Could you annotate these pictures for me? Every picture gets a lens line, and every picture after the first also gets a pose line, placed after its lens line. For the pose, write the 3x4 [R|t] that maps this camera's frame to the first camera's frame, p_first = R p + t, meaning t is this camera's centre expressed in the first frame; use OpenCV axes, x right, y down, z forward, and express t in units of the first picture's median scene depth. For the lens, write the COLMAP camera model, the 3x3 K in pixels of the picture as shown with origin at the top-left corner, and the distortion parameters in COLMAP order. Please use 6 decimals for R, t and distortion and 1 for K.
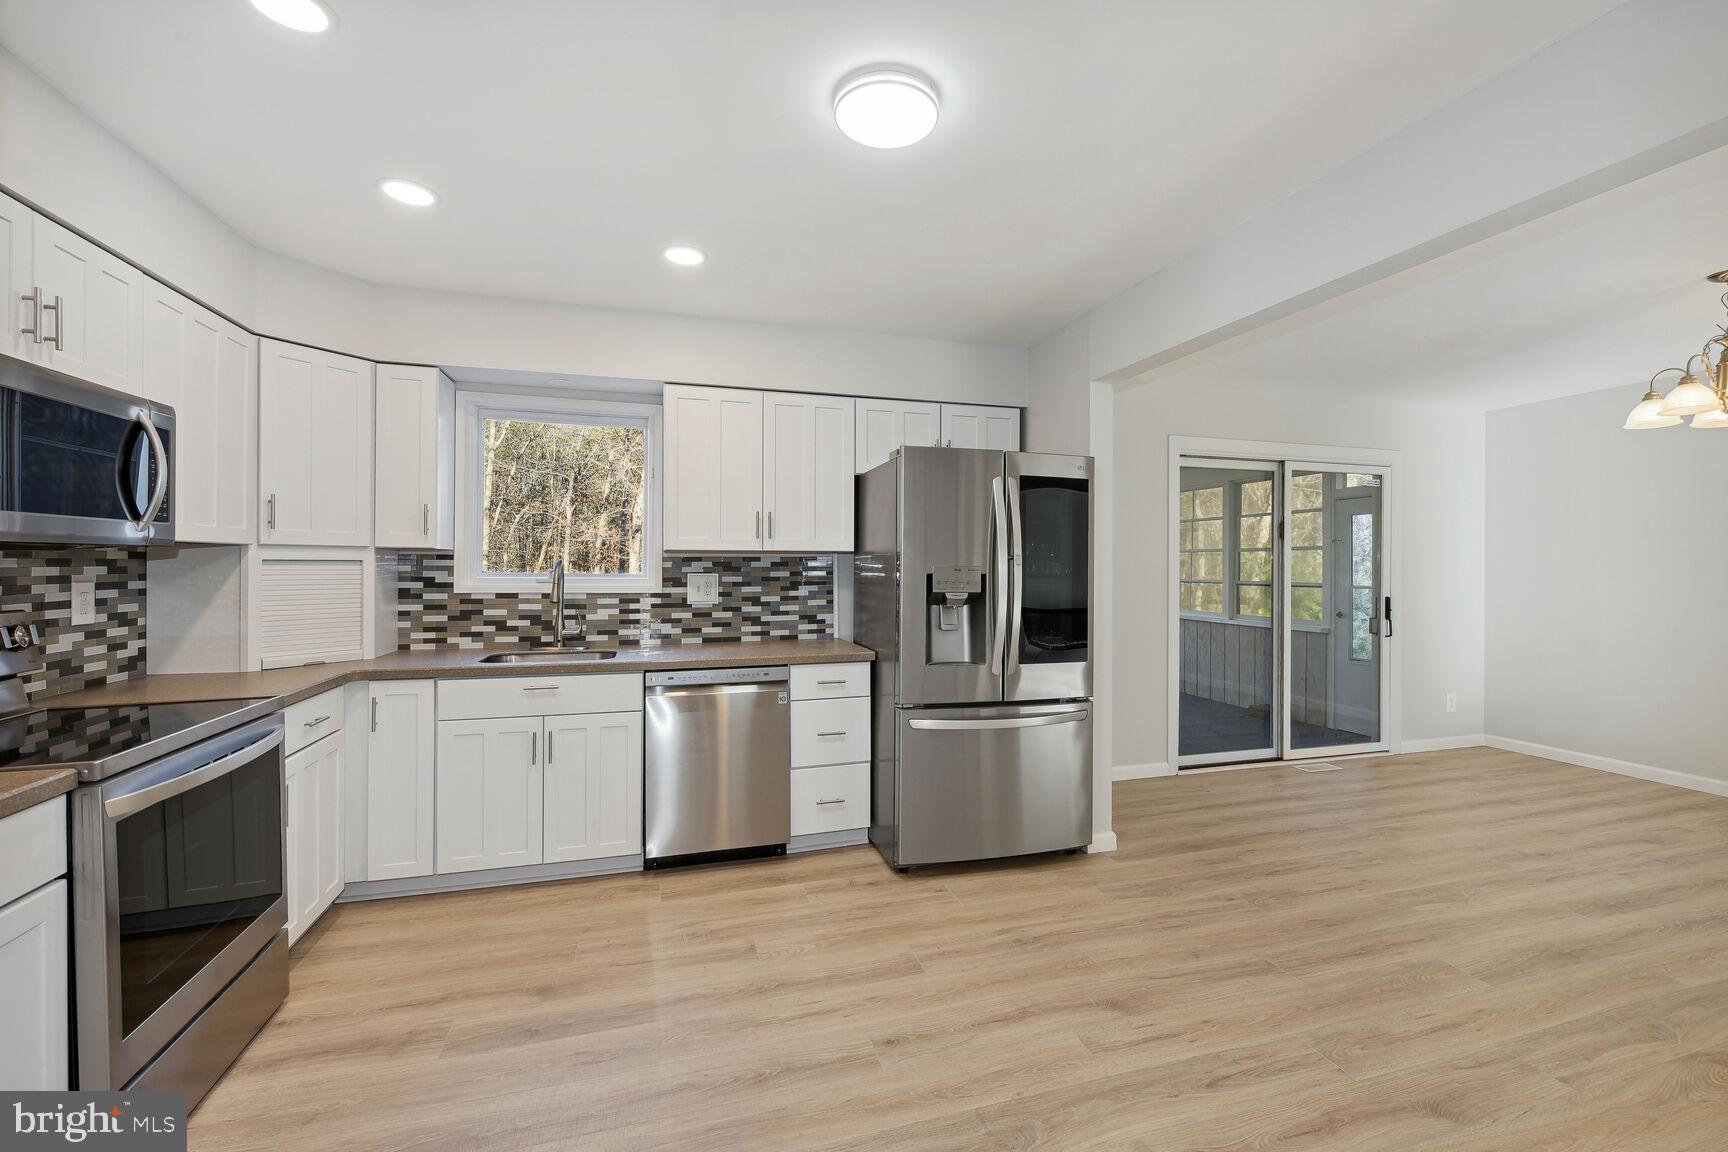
lens RADIAL K [[724.5, 0, 864.6], [0, 724.5, 573.0], [0, 0, 1]] dist [0.001542, -0.001608]
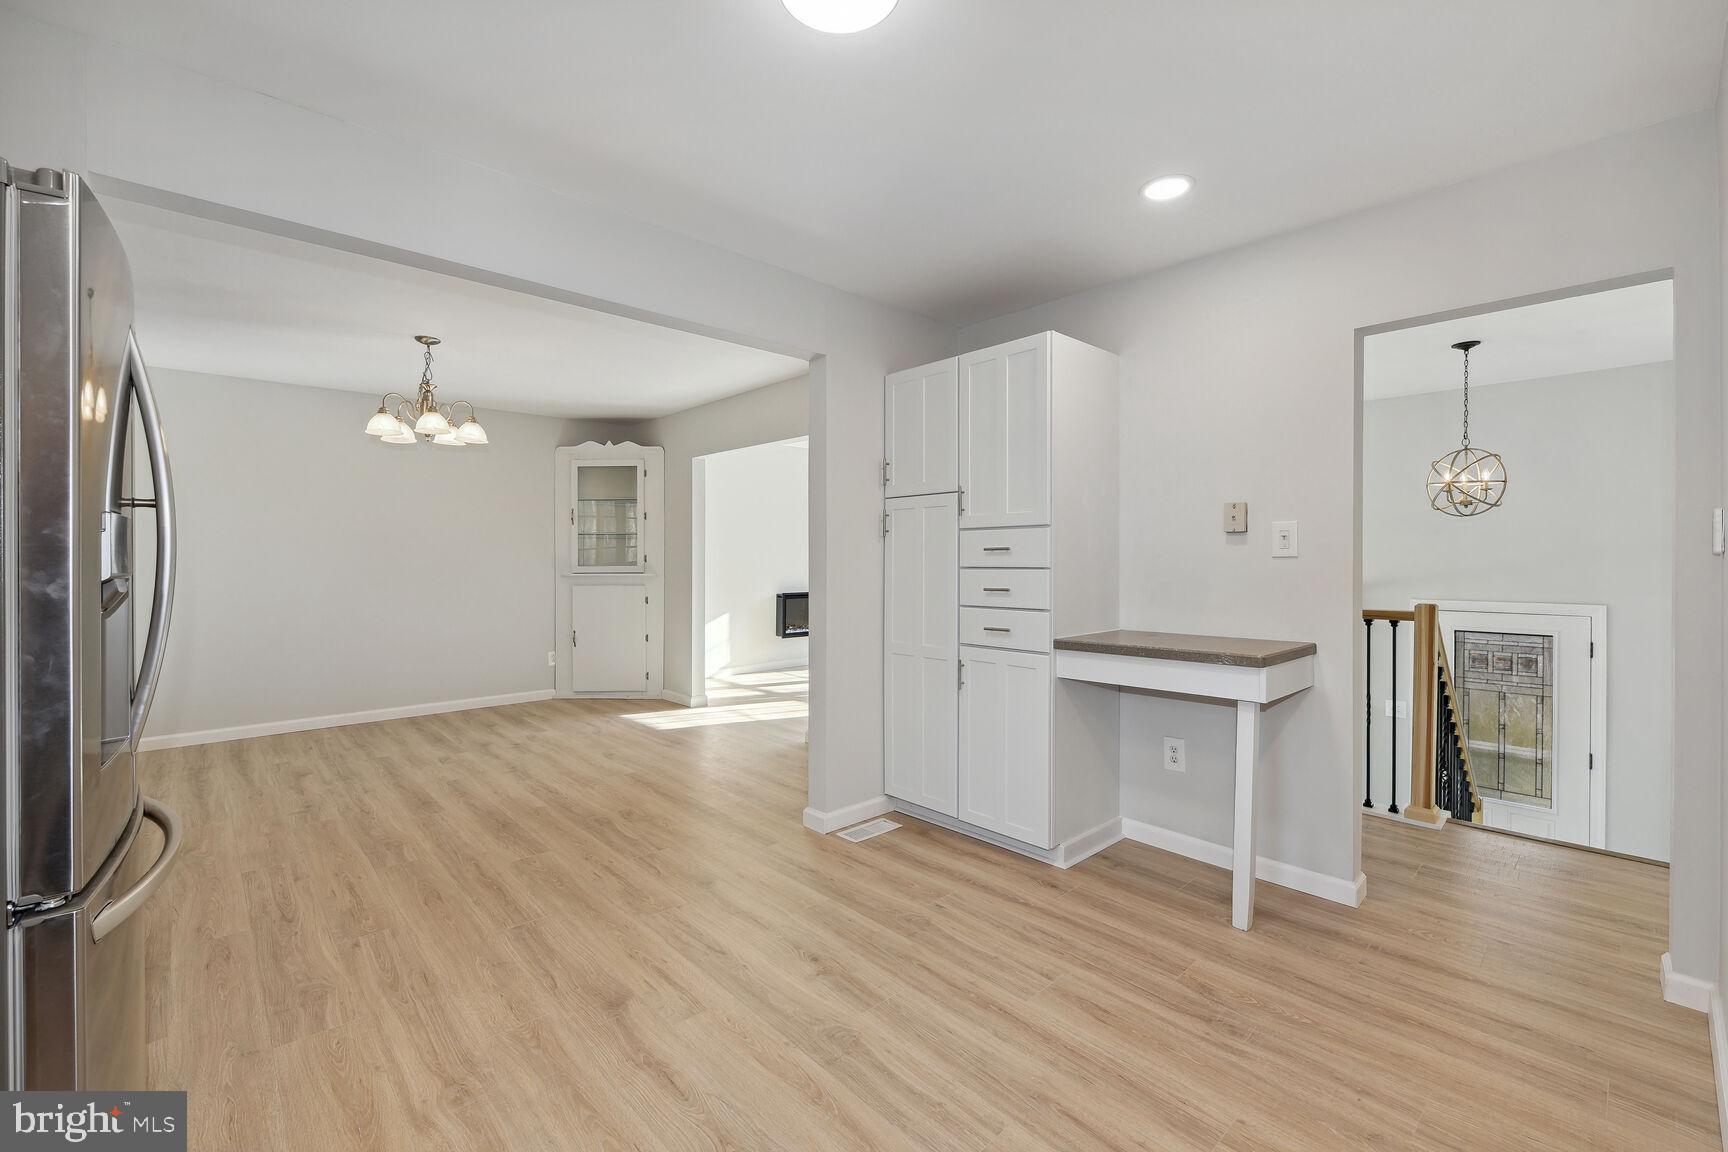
lens RADIAL K [[724.5, 0, 860.6], [0, 724.5, 570.4], [0, 0, 1]] dist [0.001542, -0.001608]
pose [[-0.455891, -0.012361, 0.889950, -0.496257], [0.004970, 0.999853, 0.016433, 0.024687], [-0.890022, 0.011915, -0.455762, 0.923661]]
